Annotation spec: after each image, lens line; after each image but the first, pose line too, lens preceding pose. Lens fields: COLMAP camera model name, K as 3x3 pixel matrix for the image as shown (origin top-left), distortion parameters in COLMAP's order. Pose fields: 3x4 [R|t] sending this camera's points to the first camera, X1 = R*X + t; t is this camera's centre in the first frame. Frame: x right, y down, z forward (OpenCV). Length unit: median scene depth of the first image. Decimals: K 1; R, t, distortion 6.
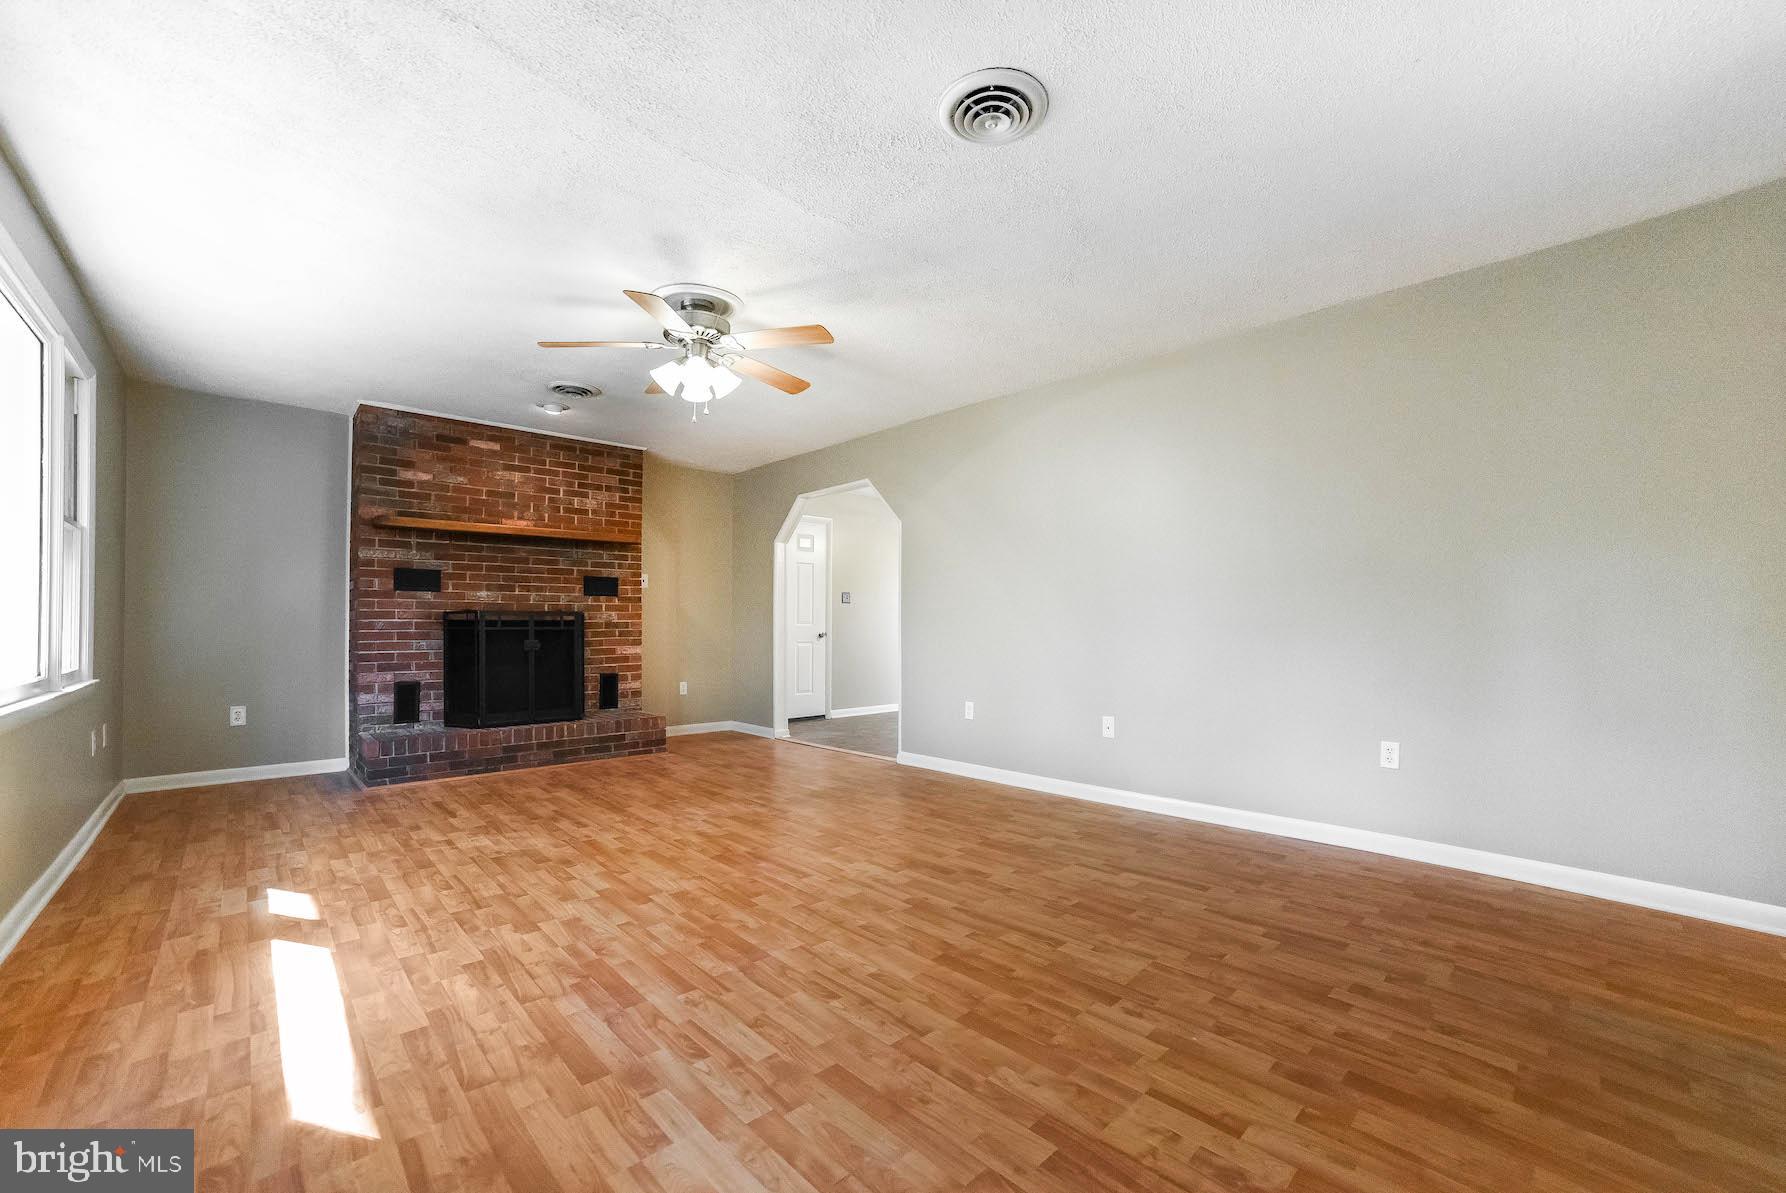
lens RADIAL K [[717.9, 0, 901.4], [0, 717.9, 616.4], [0, 0, 1]] dist [-0.075230, 0.024593]
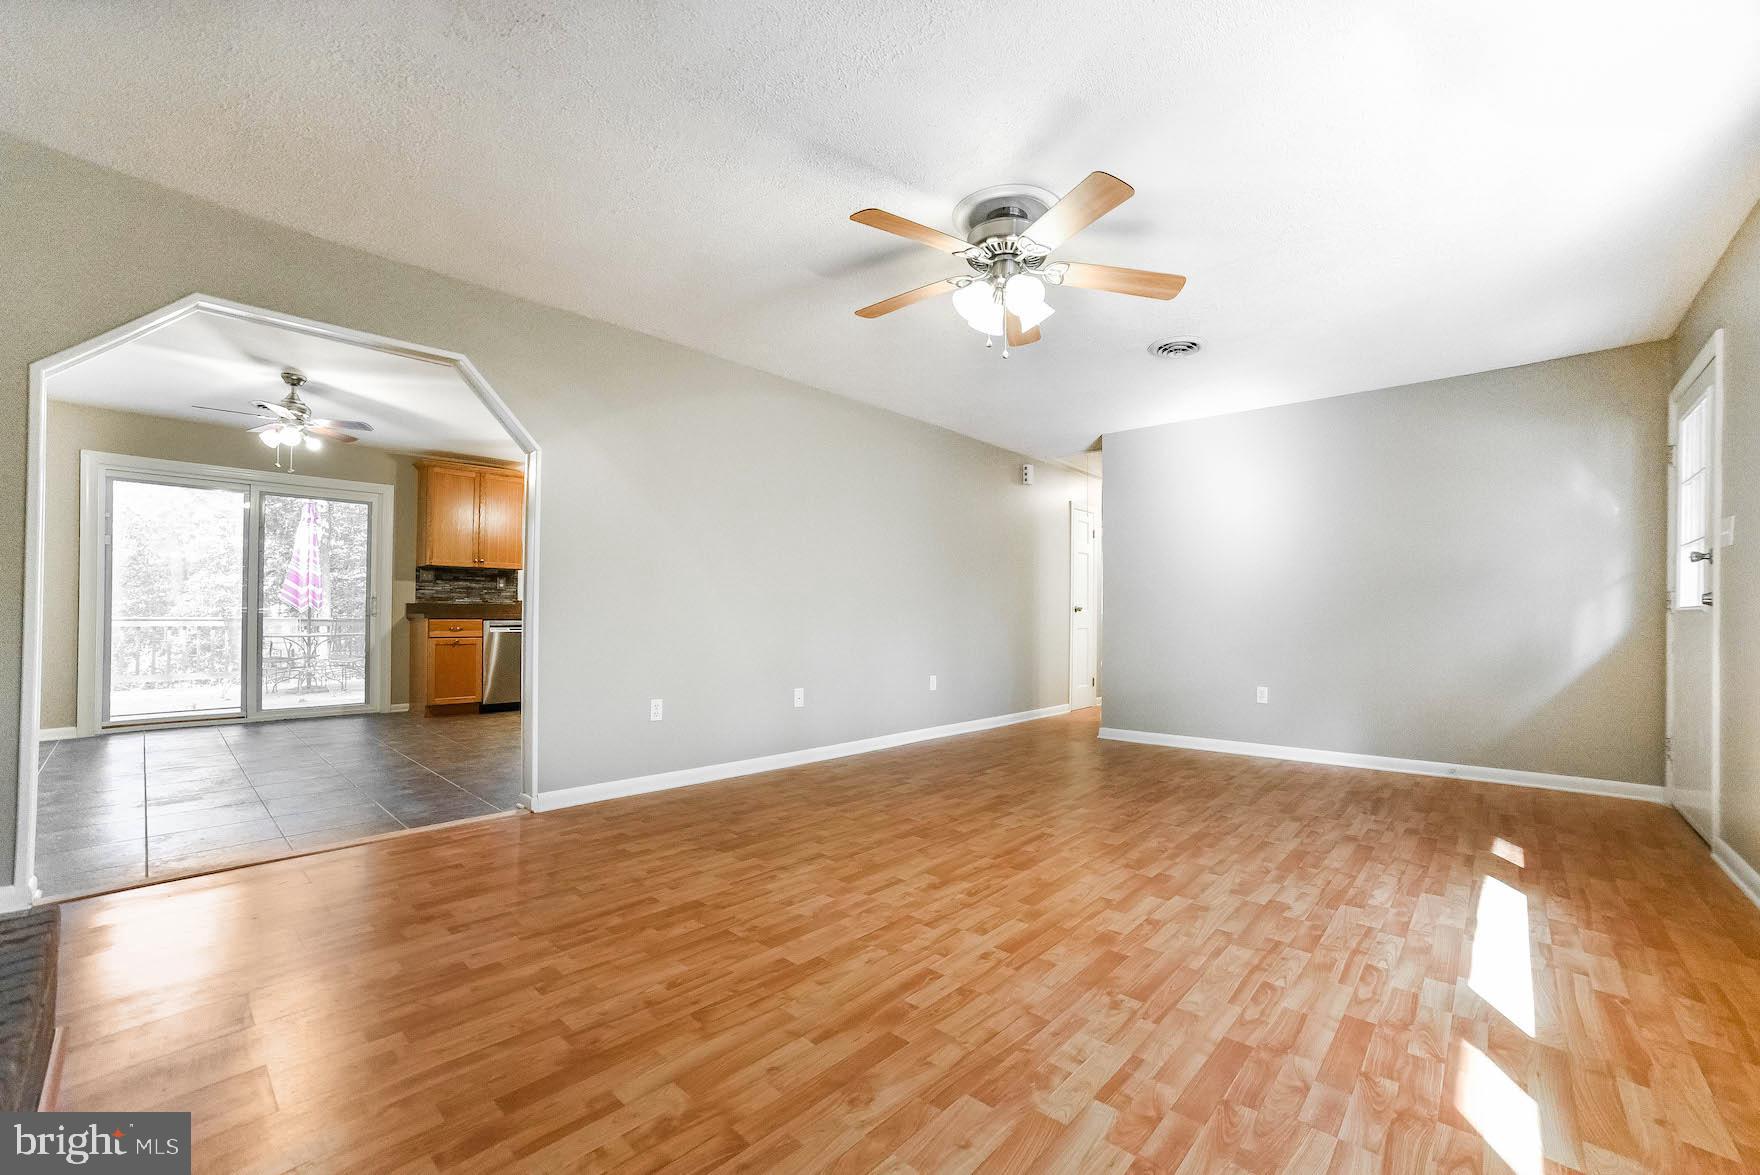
lens RADIAL K [[707.4, 0, 888.2], [0, 707.4, 607.1], [0, 0, 1]] dist [-0.075230, 0.024593]
pose [[-0.062441, 0.012071, 0.997976, -0.756881], [-0.021732, 0.999673, -0.013451, 0.019144], [-0.997812, -0.022528, -0.062158, 0.824112]]
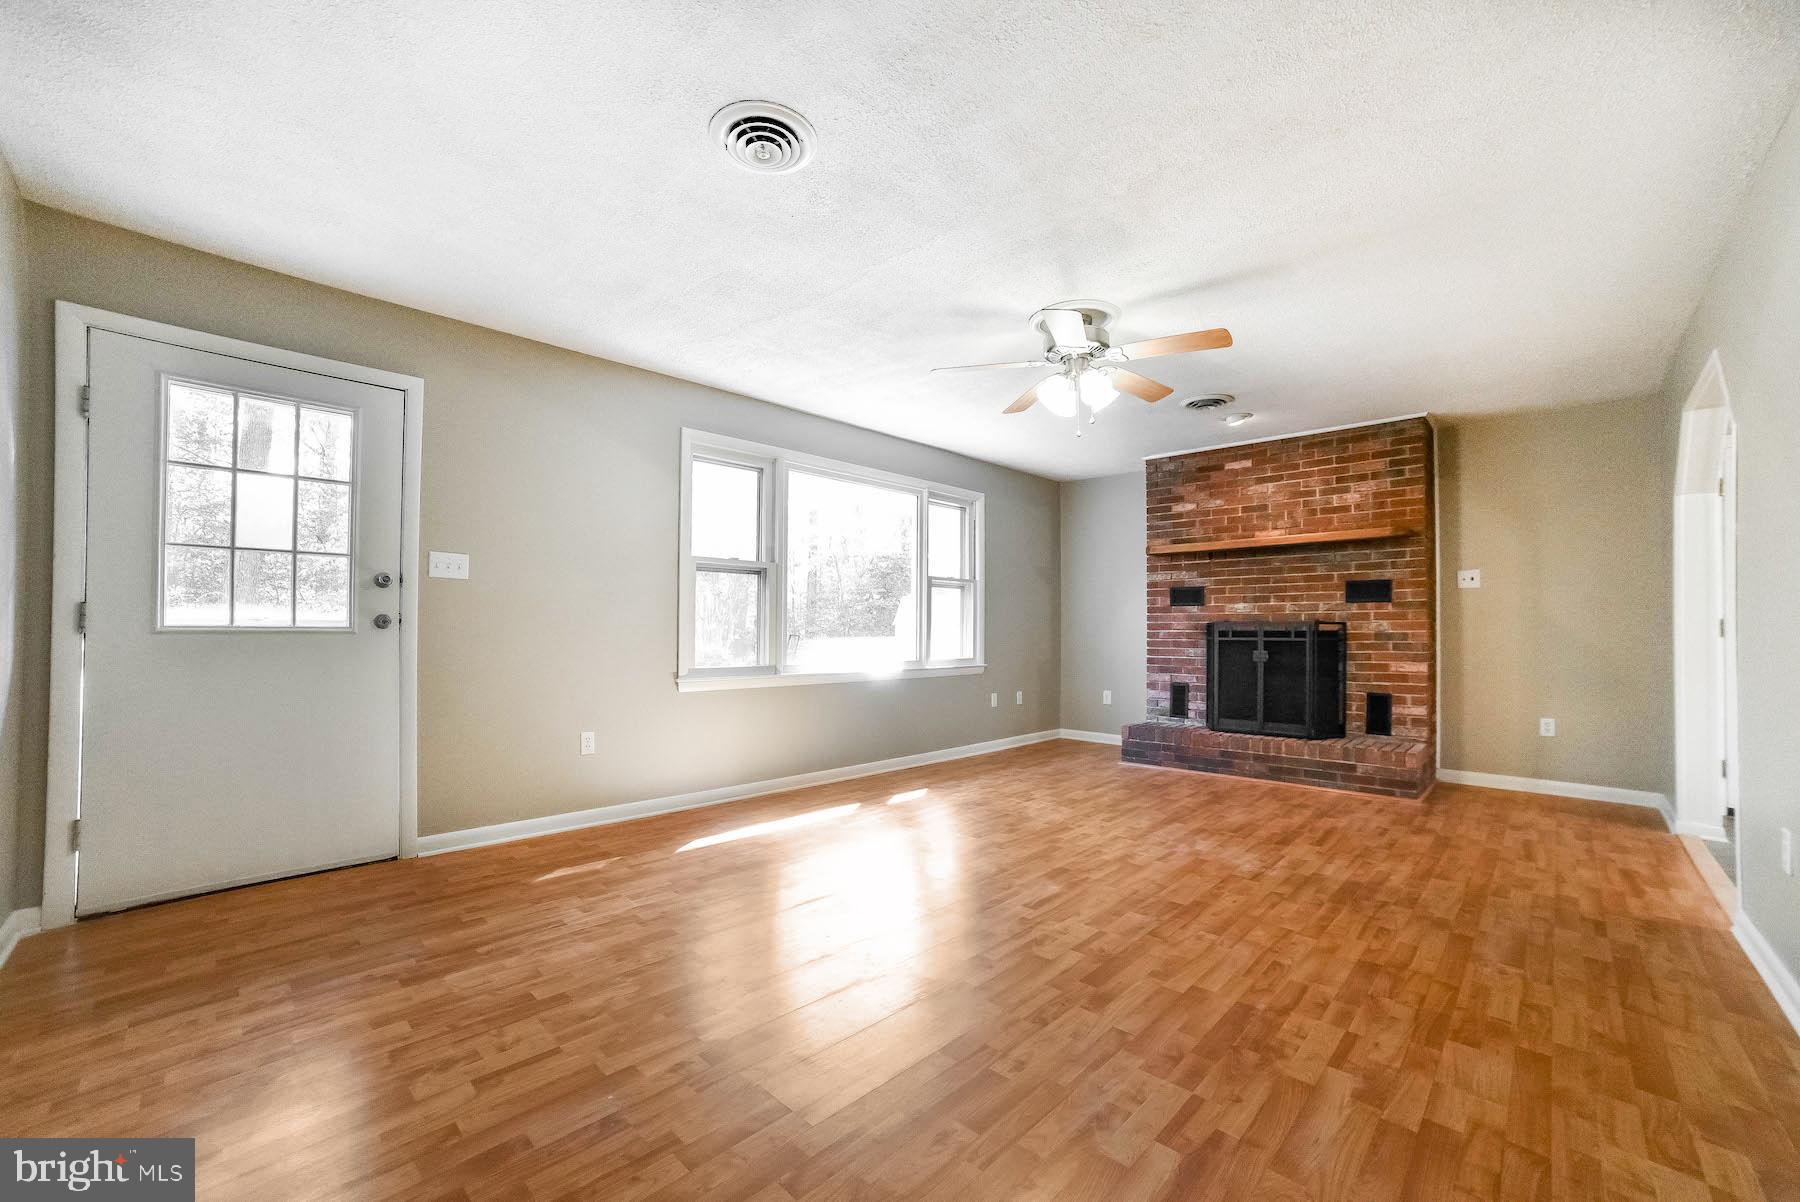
lens RADIAL K [[723.5, 0, 908.4], [0, 723.5, 621.1], [0, 0, 1]] dist [-0.075230, 0.024593]
pose [[0.039696, -0.011907, -0.999141, 0.500326], [0.008021, 0.999901, -0.011598, -0.000883], [0.999180, -0.007553, 0.039788, 0.500809]]
